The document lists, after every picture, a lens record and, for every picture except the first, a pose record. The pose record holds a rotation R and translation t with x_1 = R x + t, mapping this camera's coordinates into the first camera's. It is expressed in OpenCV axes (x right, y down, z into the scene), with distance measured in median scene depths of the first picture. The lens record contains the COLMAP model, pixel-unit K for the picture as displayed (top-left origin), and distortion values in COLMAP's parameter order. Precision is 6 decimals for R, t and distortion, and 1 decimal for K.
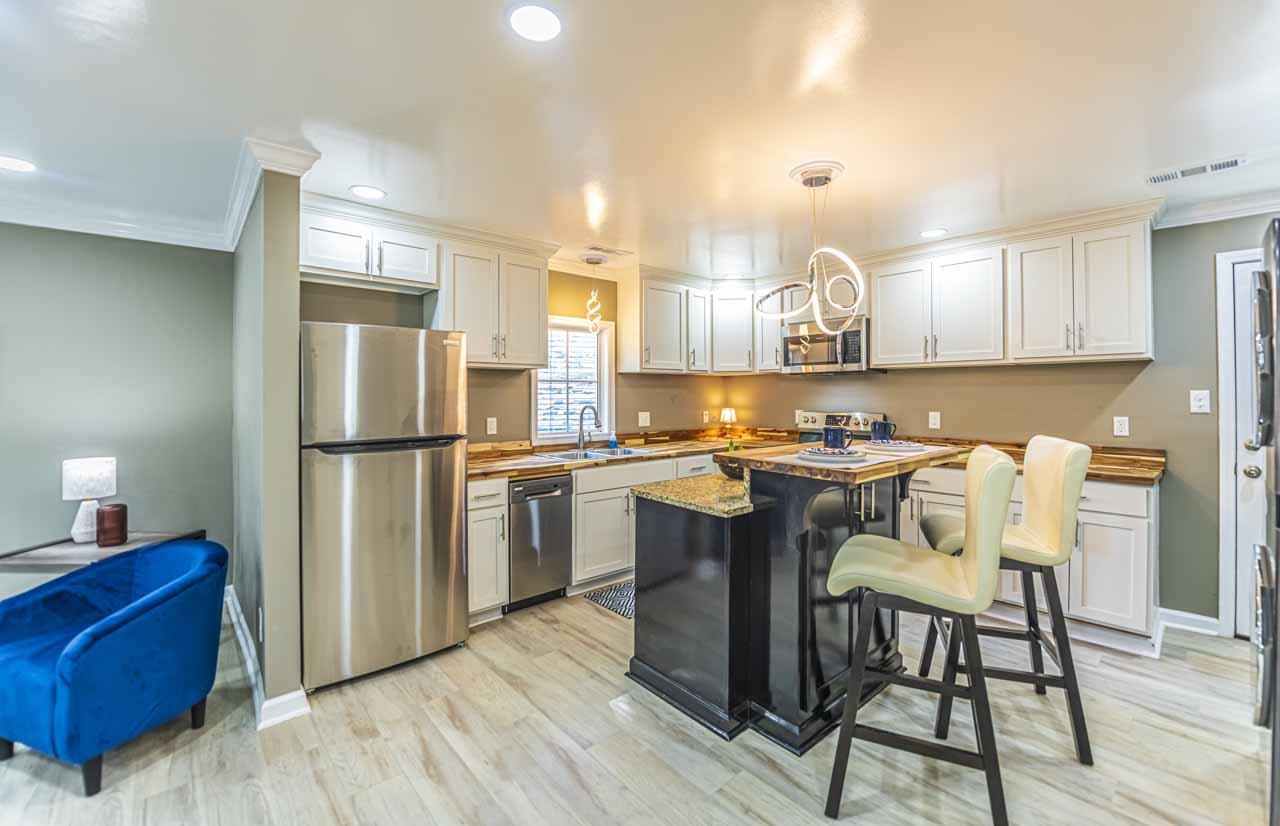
lens RADIAL K [[530.8, 0, 652.7], [0, 530.8, 391.8], [0, 0, 1]] dist [-0.017053, -0.000331]
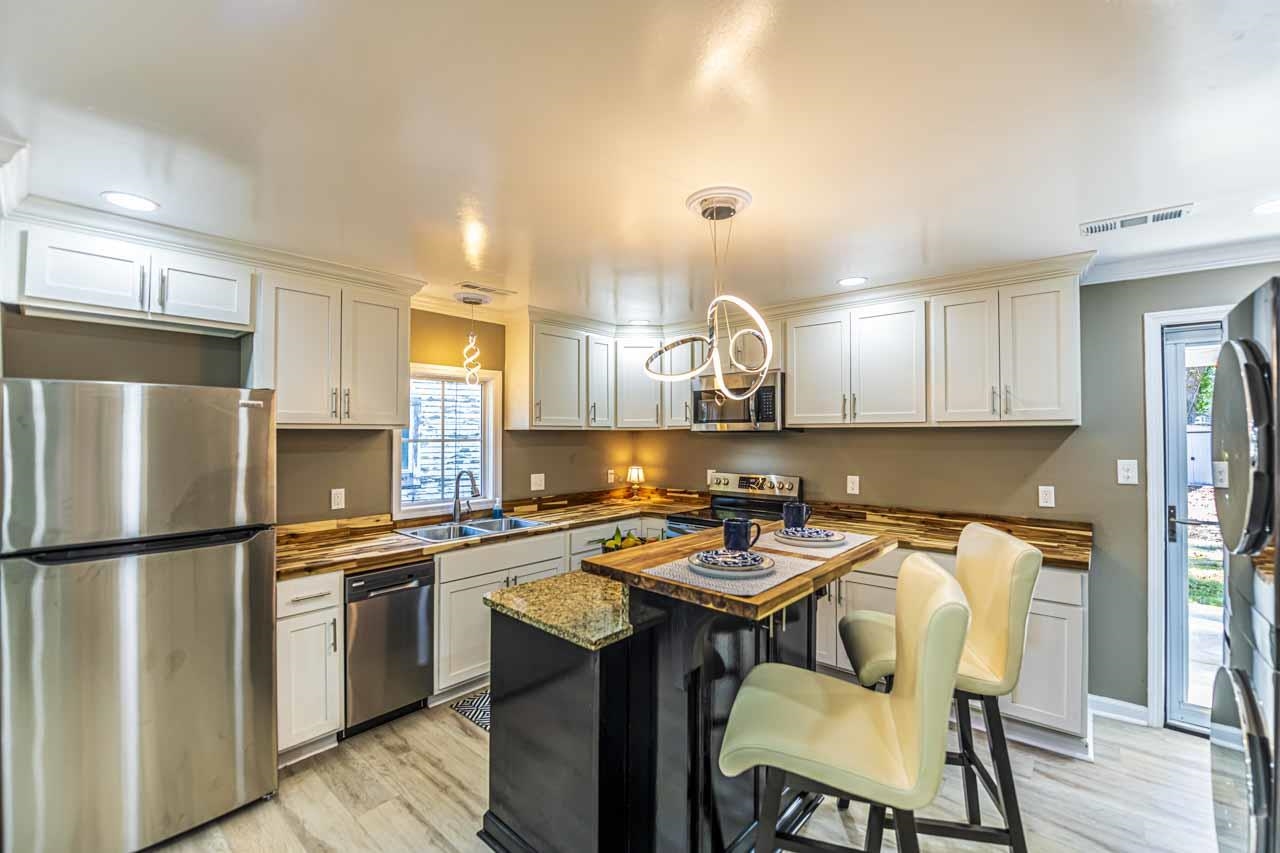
lens RADIAL K [[531.3, 0, 640.0], [0, 531.3, 426.5], [0, 0, 1]] dist [-0.016820, -0.000163]
pose [[0.993513, 0.004338, 0.113636, 0.075636], [-0.003241, 0.999946, -0.009832, -0.046711], [-0.113672, 0.009400, 0.993474, 0.158121]]
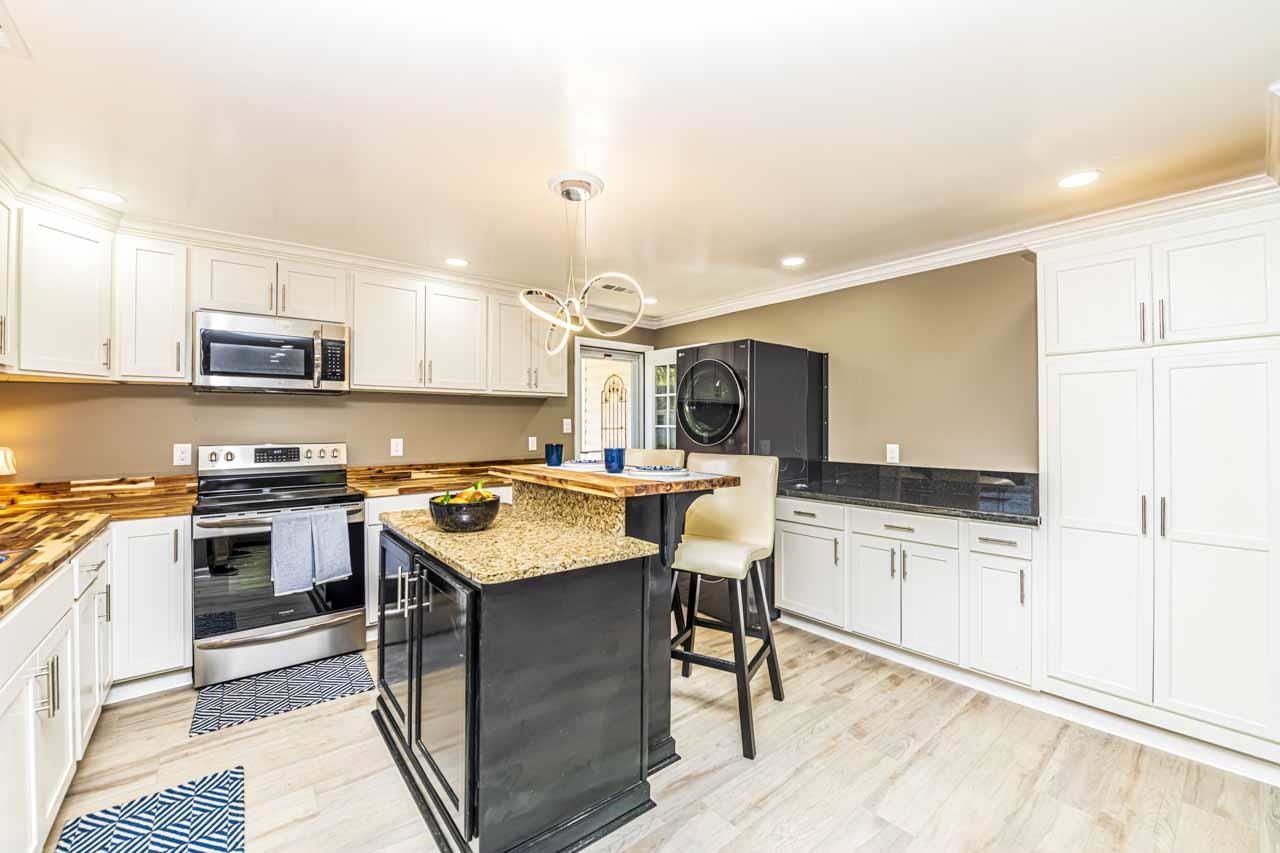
lens RADIAL K [[506.8, 0, 640.0], [0, 506.8, 426.5], [0, 0, 1]] dist [-0.000464, -0.000061]
pose [[0.051984, 0.000308, 0.998648, -0.458097], [-0.004913, 0.999988, -0.000053, 0.016740], [-0.998636, -0.004904, 0.051985, 0.635650]]
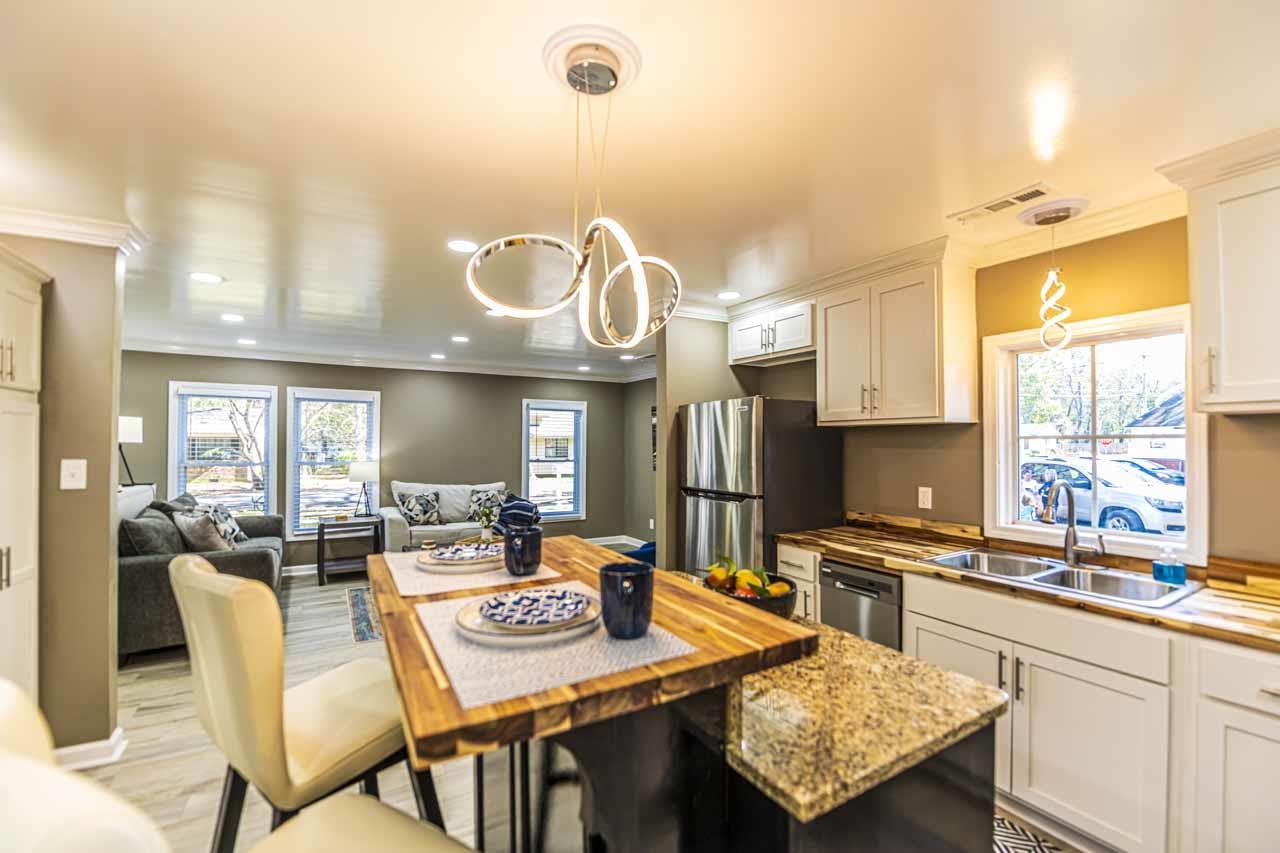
lens RADIAL K [[530.6, 0, 643.5], [0, 530.6, 437.5], [0, 0, 1]] dist [-0.000548, -0.000068]
pose [[-0.195860, -0.006838, -0.980608, 0.621939], [0.004657, 0.999958, -0.007903, -0.022547], [0.980621, -0.006114, -0.195820, 0.865113]]
